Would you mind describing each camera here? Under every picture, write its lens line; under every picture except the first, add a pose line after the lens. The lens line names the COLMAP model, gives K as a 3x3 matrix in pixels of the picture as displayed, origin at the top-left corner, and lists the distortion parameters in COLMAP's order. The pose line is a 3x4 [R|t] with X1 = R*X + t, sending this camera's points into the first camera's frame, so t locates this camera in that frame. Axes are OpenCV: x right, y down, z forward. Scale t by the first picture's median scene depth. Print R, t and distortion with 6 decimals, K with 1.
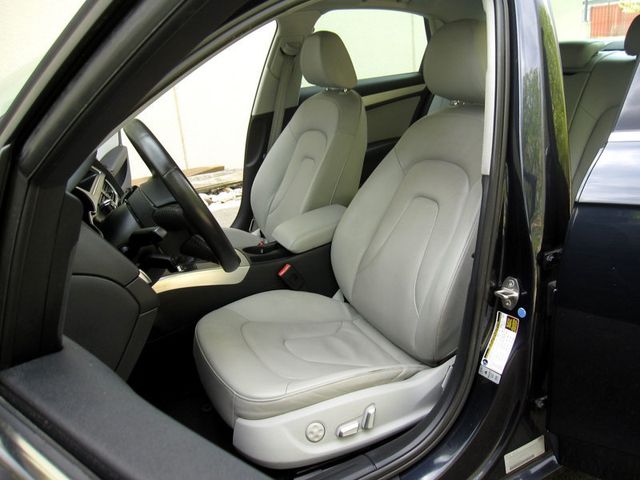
lens RADIAL K [[520.7, 0, 330.1], [0, 520.7, 238.9], [0, 0, 1]] dist [-0.078444, 0.000434]
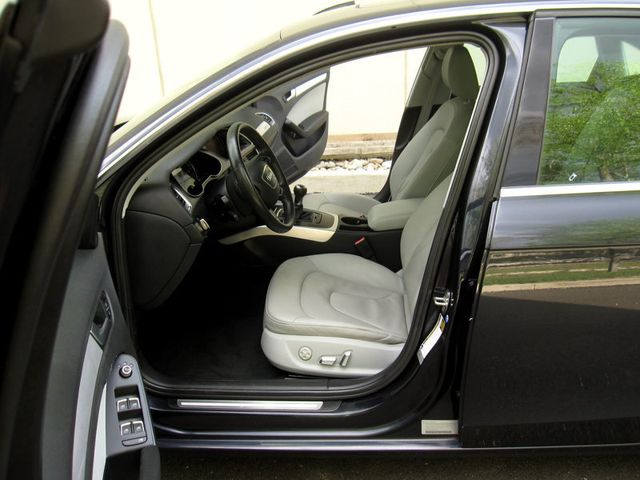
lens RADIAL K [[520.7, 0, 330.1], [0, 520.7, 238.9], [0, 0, 1]] dist [-0.078444, 0.000434]
pose [[0.860671, 0.244945, -0.446372, 0.466856], [-0.200562, 0.968896, 0.144965, -0.129979], [0.467997, -0.035242, 0.883027, -0.200087]]
